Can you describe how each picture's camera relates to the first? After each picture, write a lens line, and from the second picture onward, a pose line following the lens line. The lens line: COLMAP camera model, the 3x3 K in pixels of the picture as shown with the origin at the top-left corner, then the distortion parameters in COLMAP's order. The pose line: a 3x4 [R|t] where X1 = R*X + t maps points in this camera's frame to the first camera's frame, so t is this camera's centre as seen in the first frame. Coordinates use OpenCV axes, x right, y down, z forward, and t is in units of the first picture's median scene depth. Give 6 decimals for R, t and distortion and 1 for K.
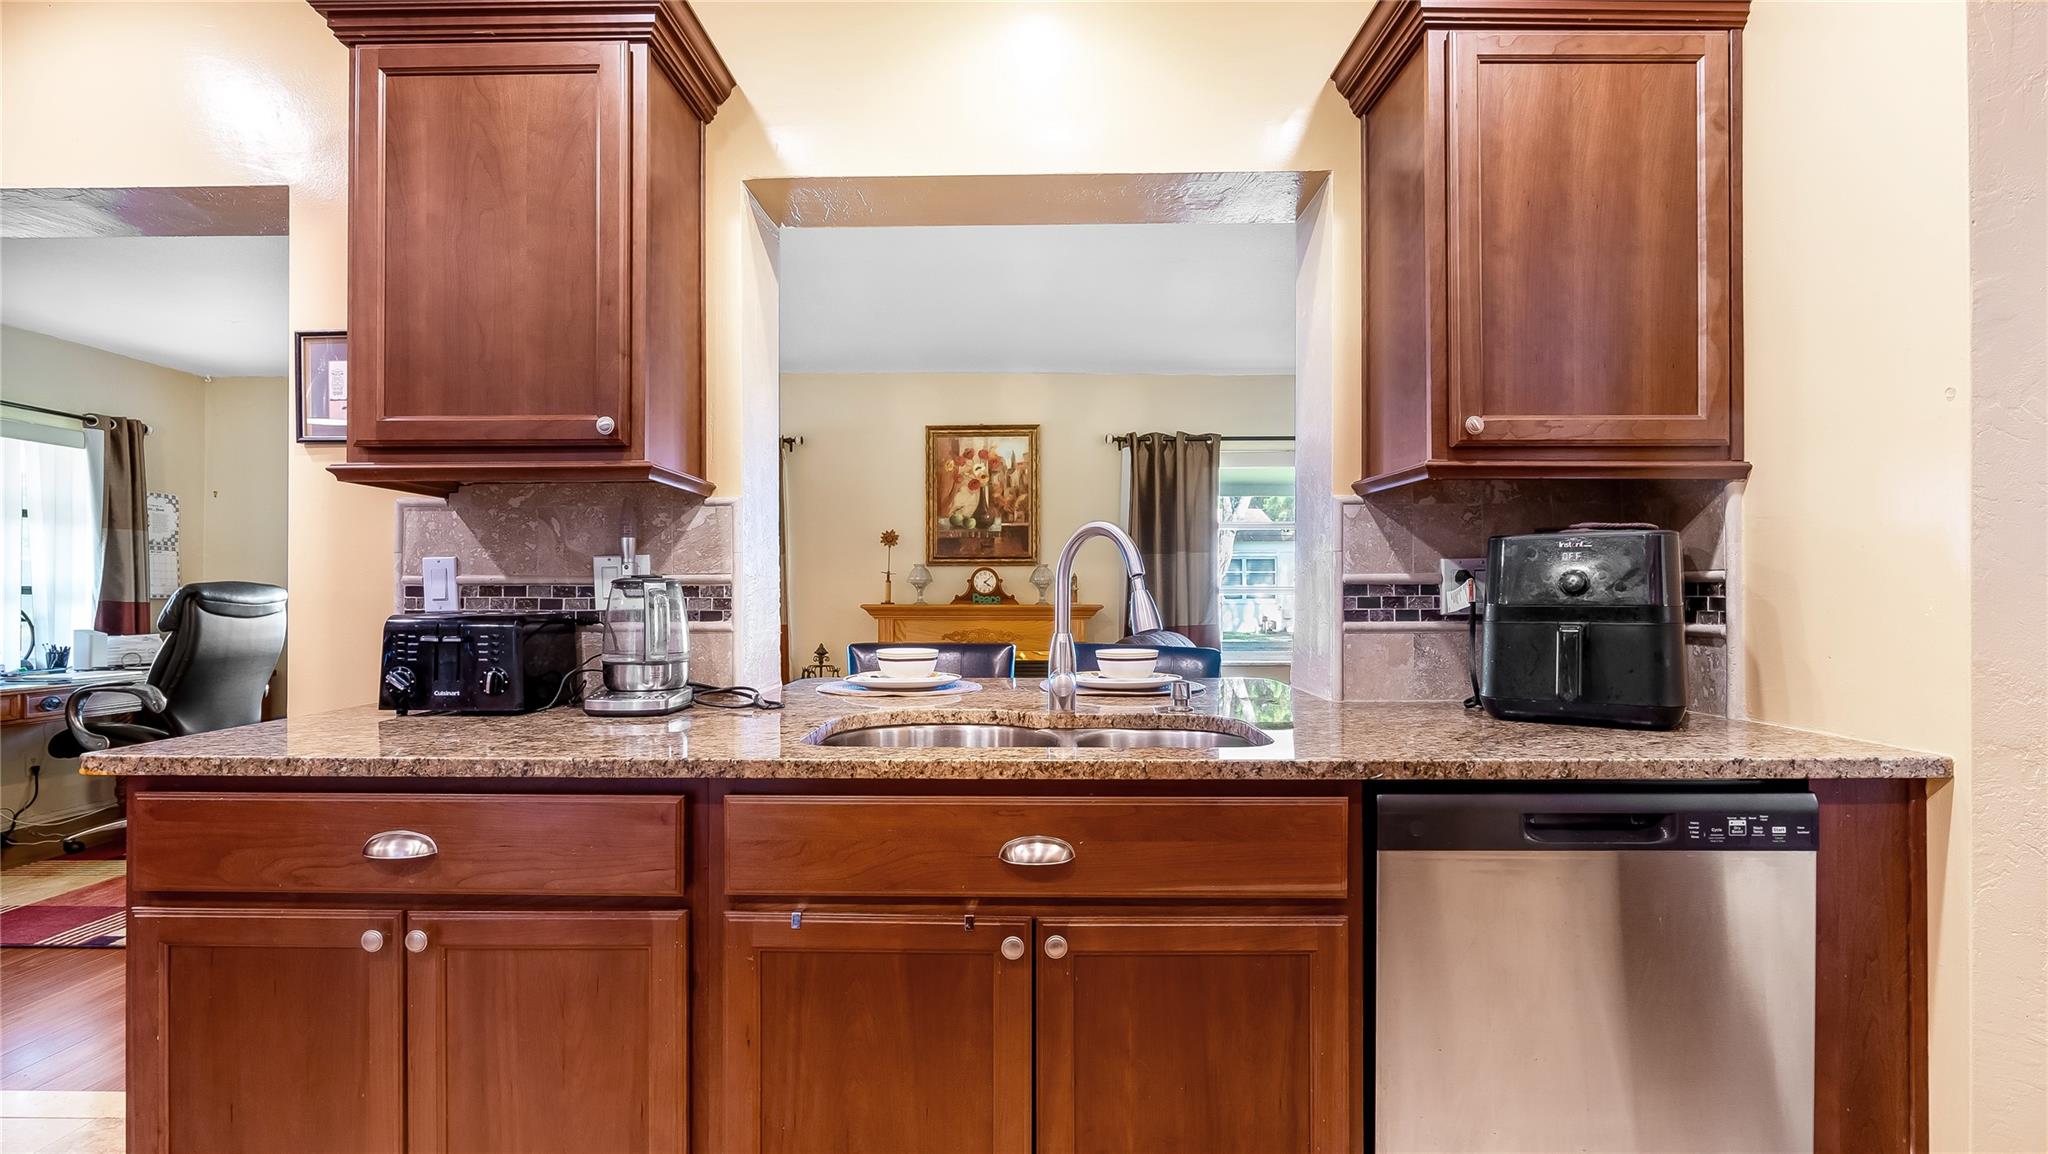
lens RADIAL K [[944.6, 0, 1021.2], [0, 944.6, 573.7], [0, 0, 1]] dist [-0.007797, 0.000090]
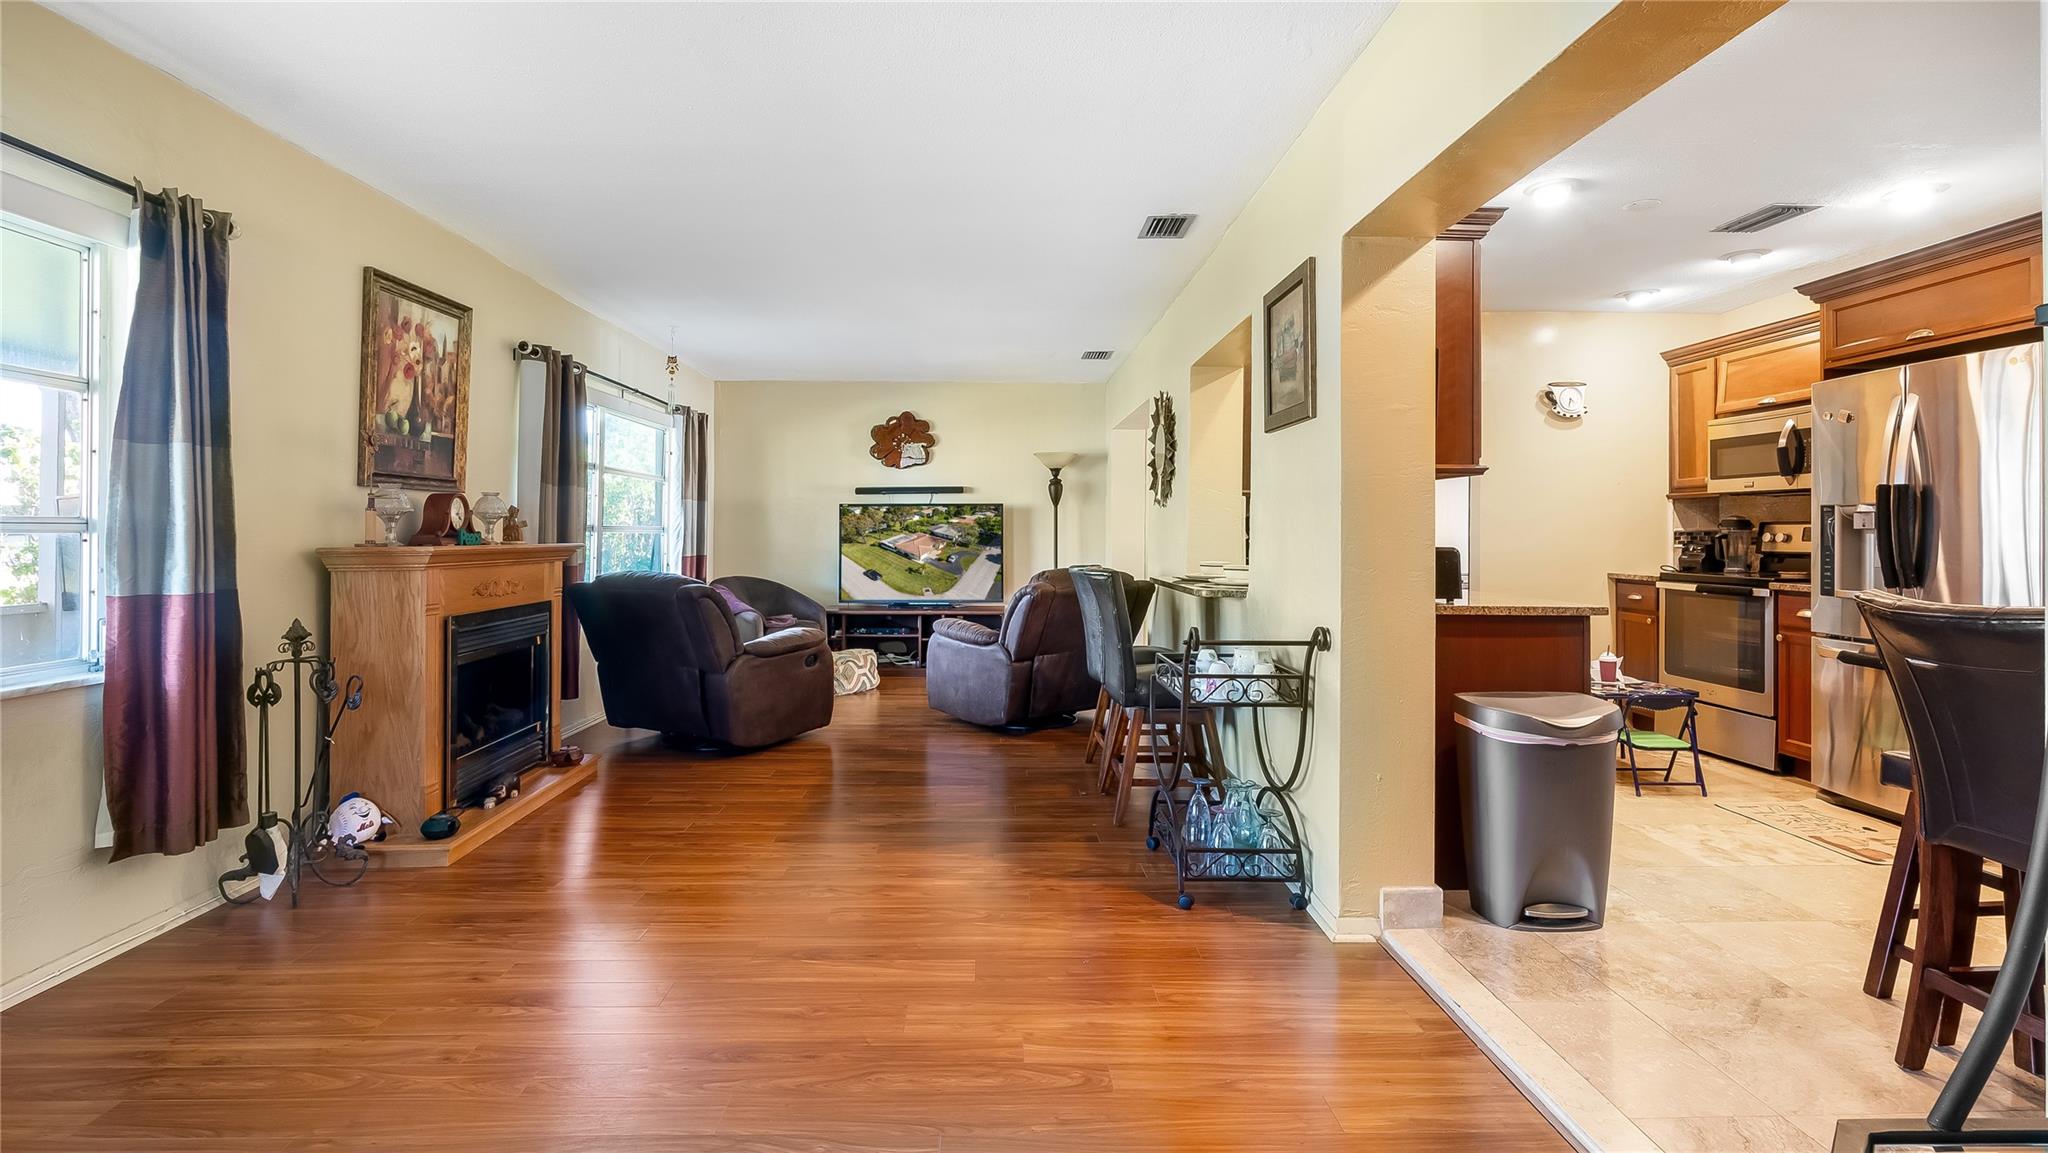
lens RADIAL K [[965.8, 0, 1002.4], [0, 965.8, 522.9], [0, 0, 1]] dist [-0.007798, 0.001150]
pose [[-0.032268, 0.011991, 0.999407, -1.030093], [-0.027926, 0.999527, -0.012894, 0.017816], [-0.999089, -0.028326, -0.031918, 0.791350]]
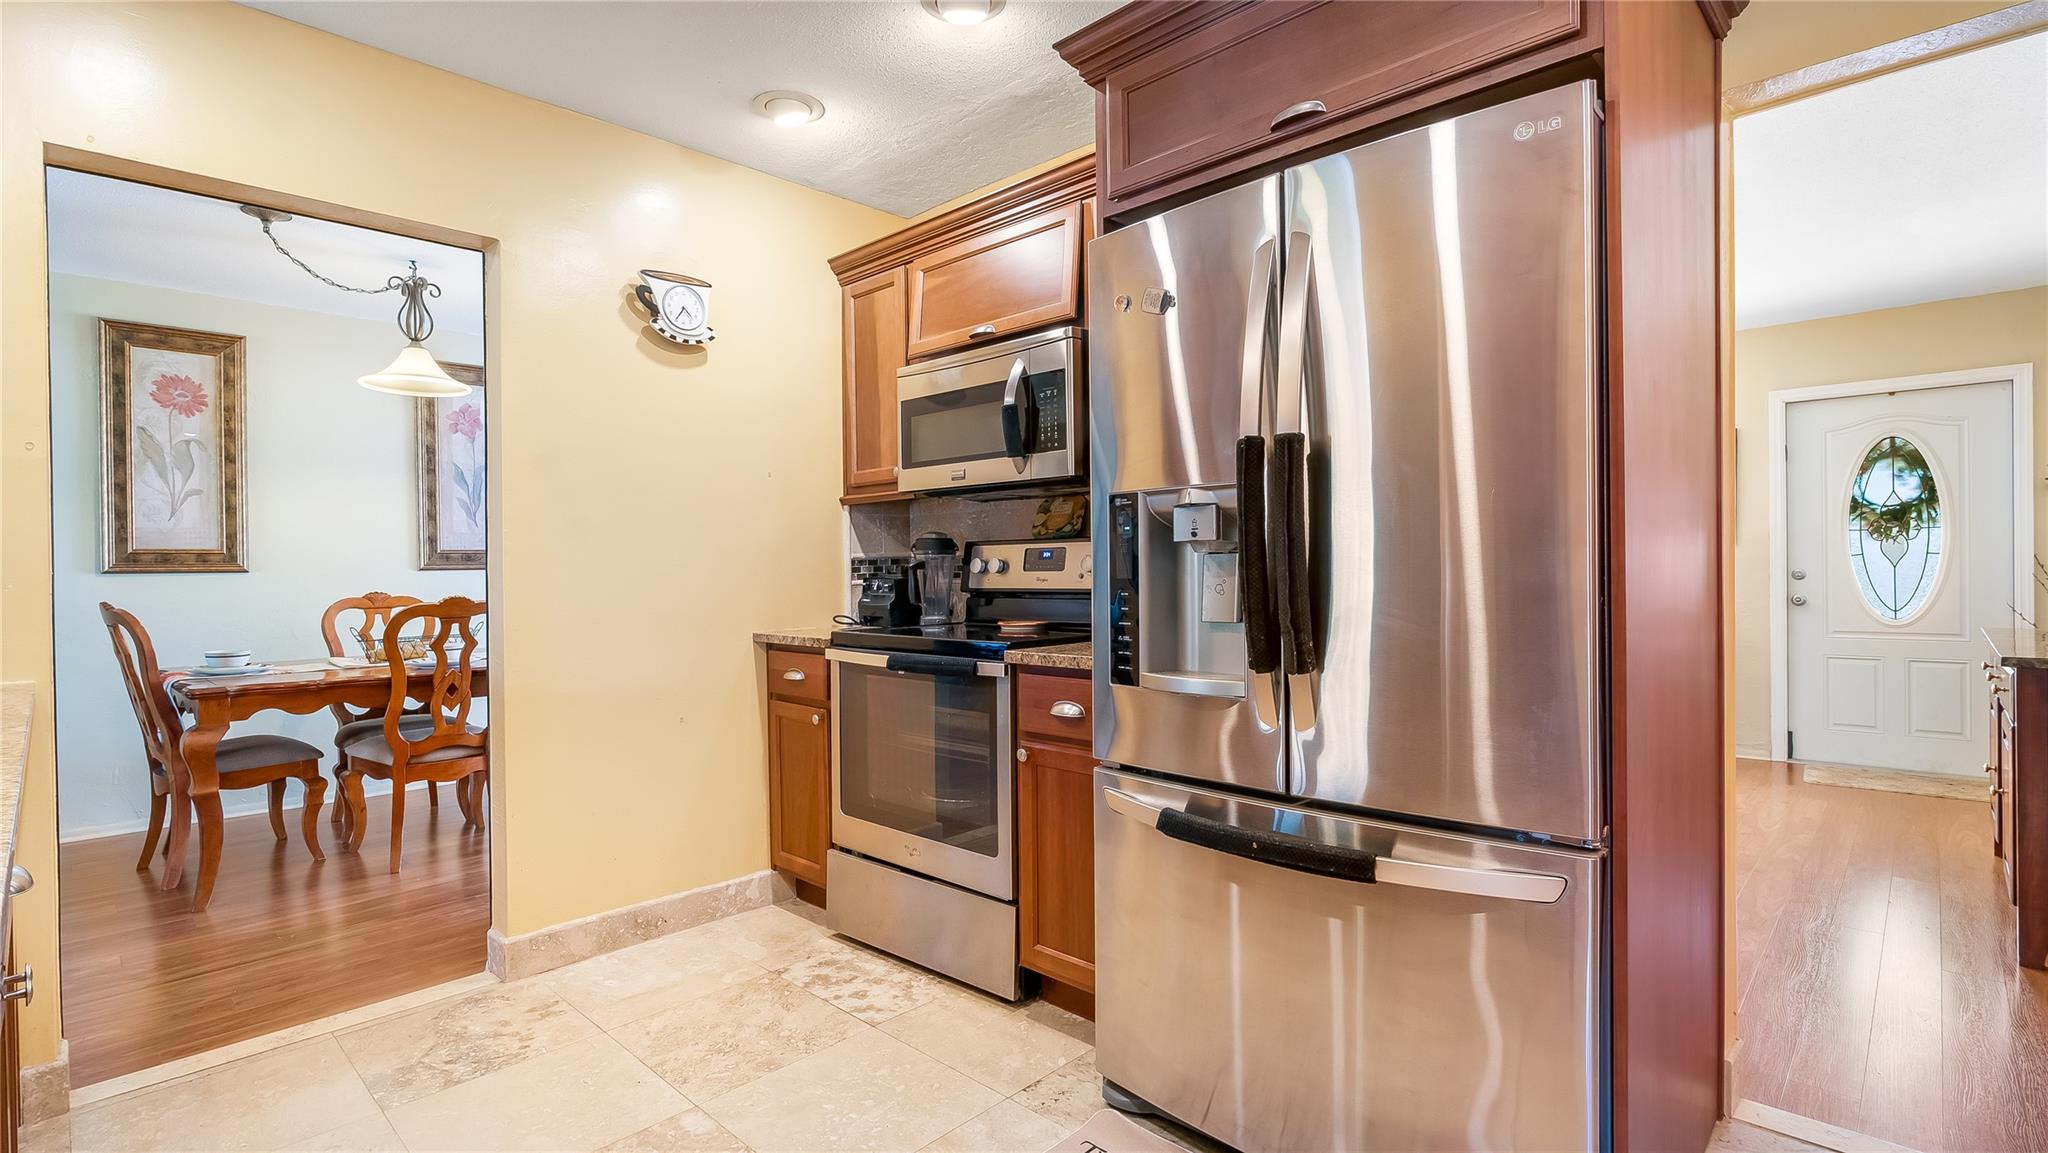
lens RADIAL K [[952.3, 0, 1022.1], [0, 952.3, 575.5], [0, 0, 1]] dist [-0.003124, 0.000974]
pose [[-0.730255, 0.004720, 0.683158, -0.377874], [-0.002220, 0.999954, -0.009282, 0.007799], [-0.683171, -0.008295, -0.730211, 0.304265]]
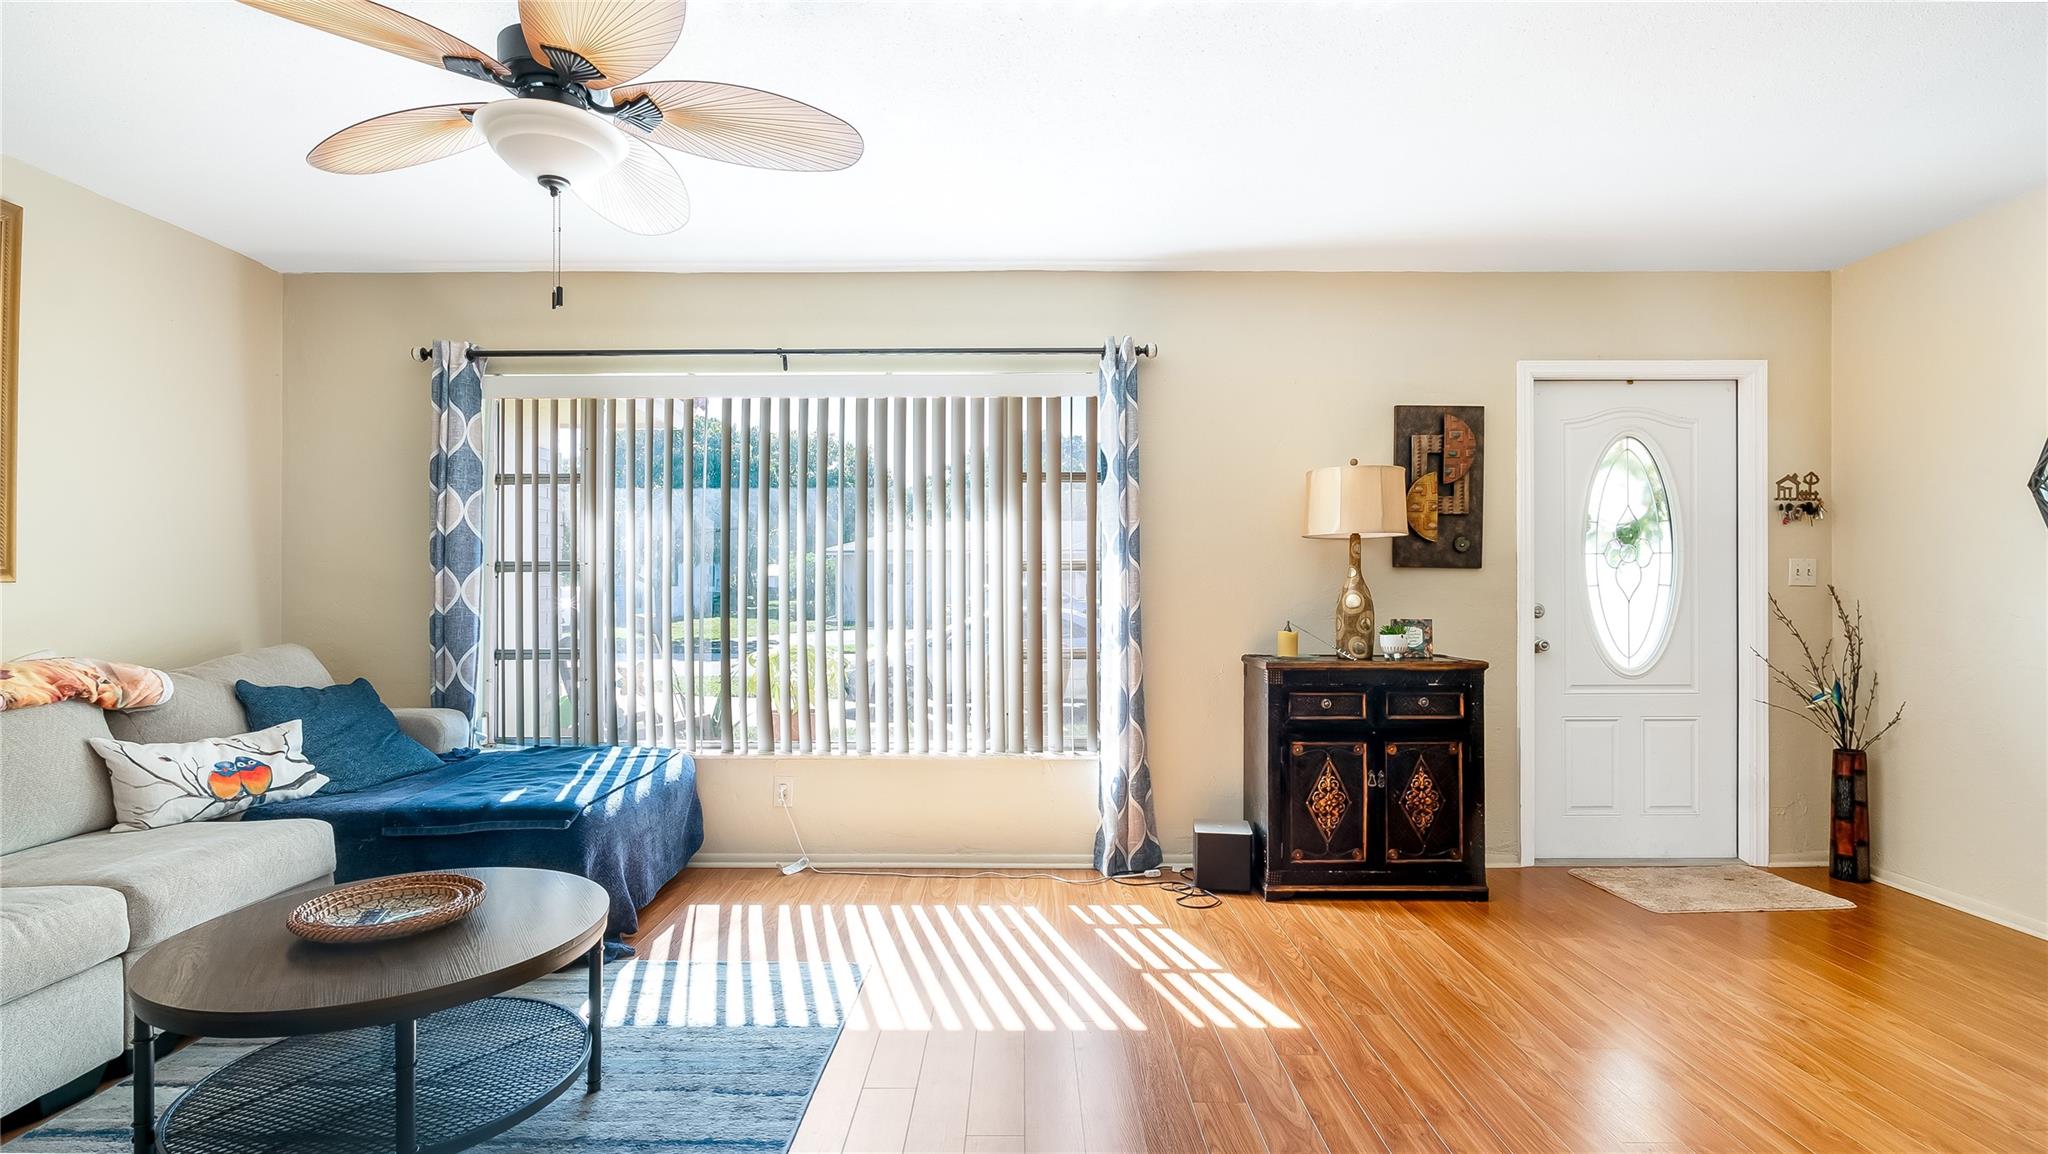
lens RADIAL K [[951.7, 0, 1021.4], [0, 951.7, 586.8], [0, 0, 1]] dist [-0.003549, -0.000229]
pose [[-0.999977, -0.000036, -0.006790, 0.248901], [0.000129, 0.999702, -0.024411, -0.008495], [0.006789, -0.024411, -0.999679, -0.377021]]
